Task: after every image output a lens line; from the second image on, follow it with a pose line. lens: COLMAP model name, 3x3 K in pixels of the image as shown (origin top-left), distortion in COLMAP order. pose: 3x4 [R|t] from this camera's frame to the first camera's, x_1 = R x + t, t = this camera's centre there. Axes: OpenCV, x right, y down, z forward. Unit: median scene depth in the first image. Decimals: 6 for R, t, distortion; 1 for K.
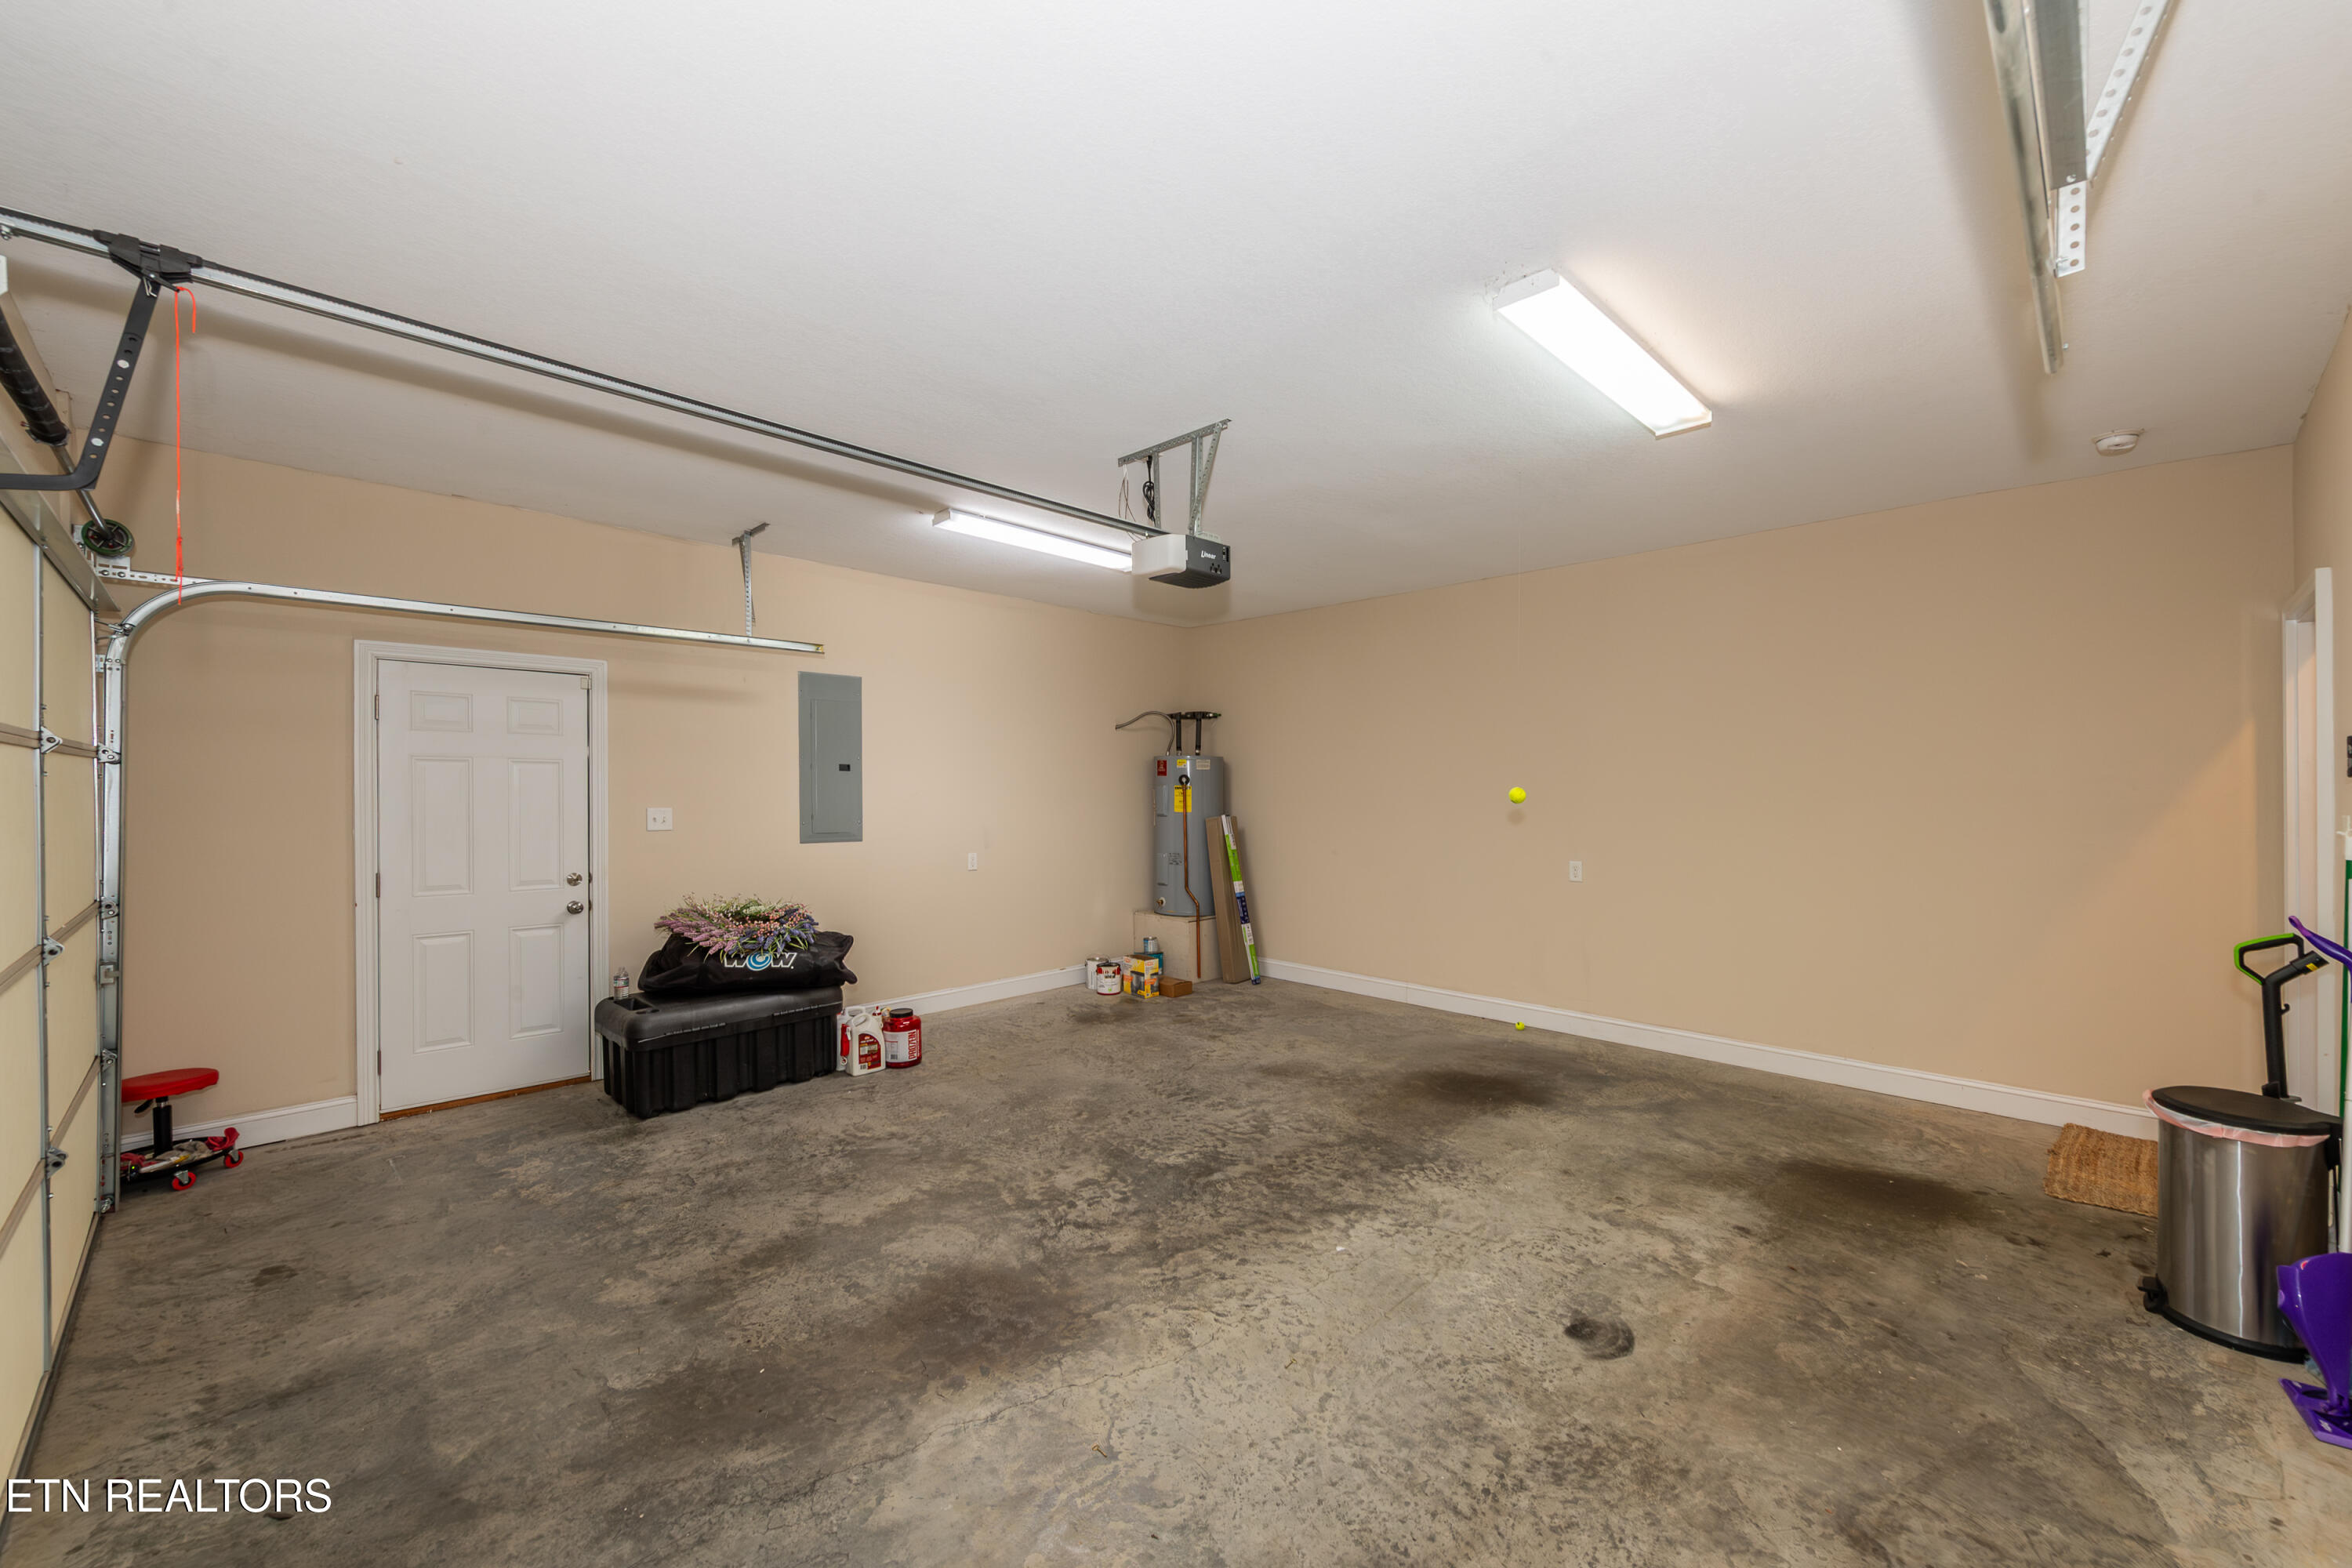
lens RADIAL K [[931.5, 0, 1188.6], [0, 931.5, 785.4], [0, 0, 1]] dist [0.001666, 0.001207]
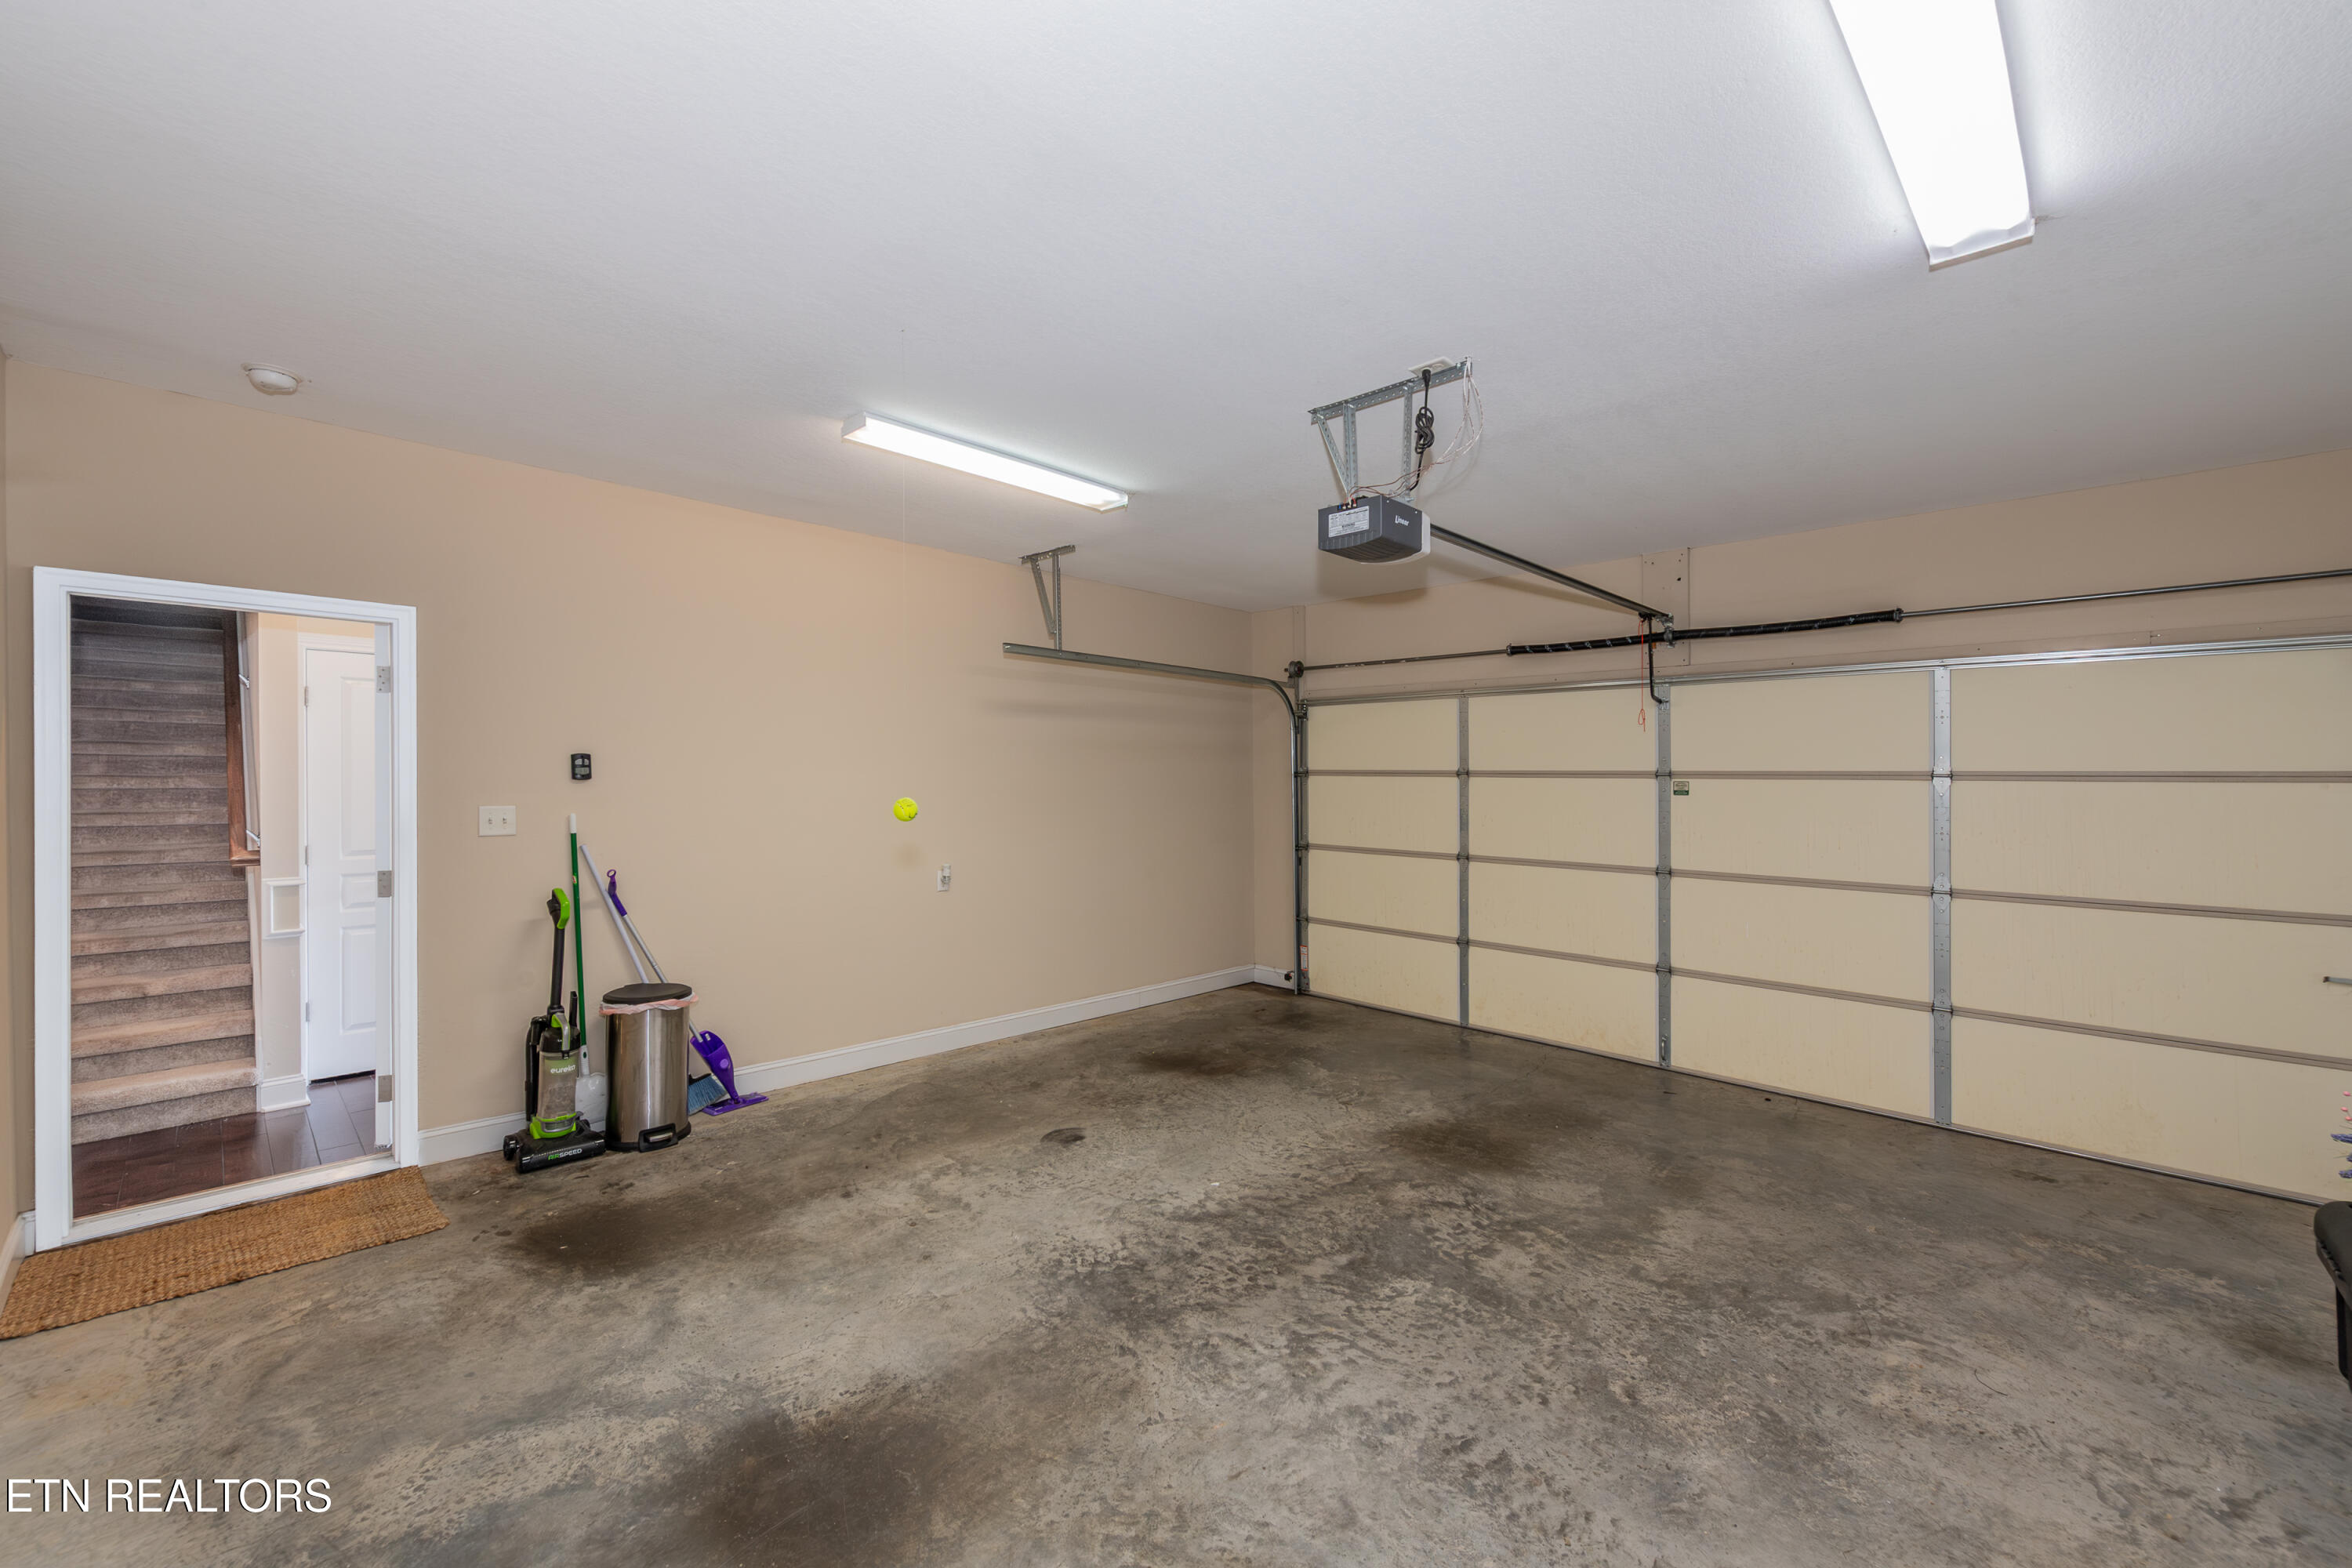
lens RADIAL K [[931.5, 0, 1163.1], [0, 931.5, 782.4], [0, 0, 1]] dist [0.001666, 0.001207]
pose [[-0.999935, -0.011368, 0.001310, 0.206568], [-0.011364, 0.999932, 0.002780, -0.016830], [-0.001342, 0.002765, -0.999995, 1.930689]]
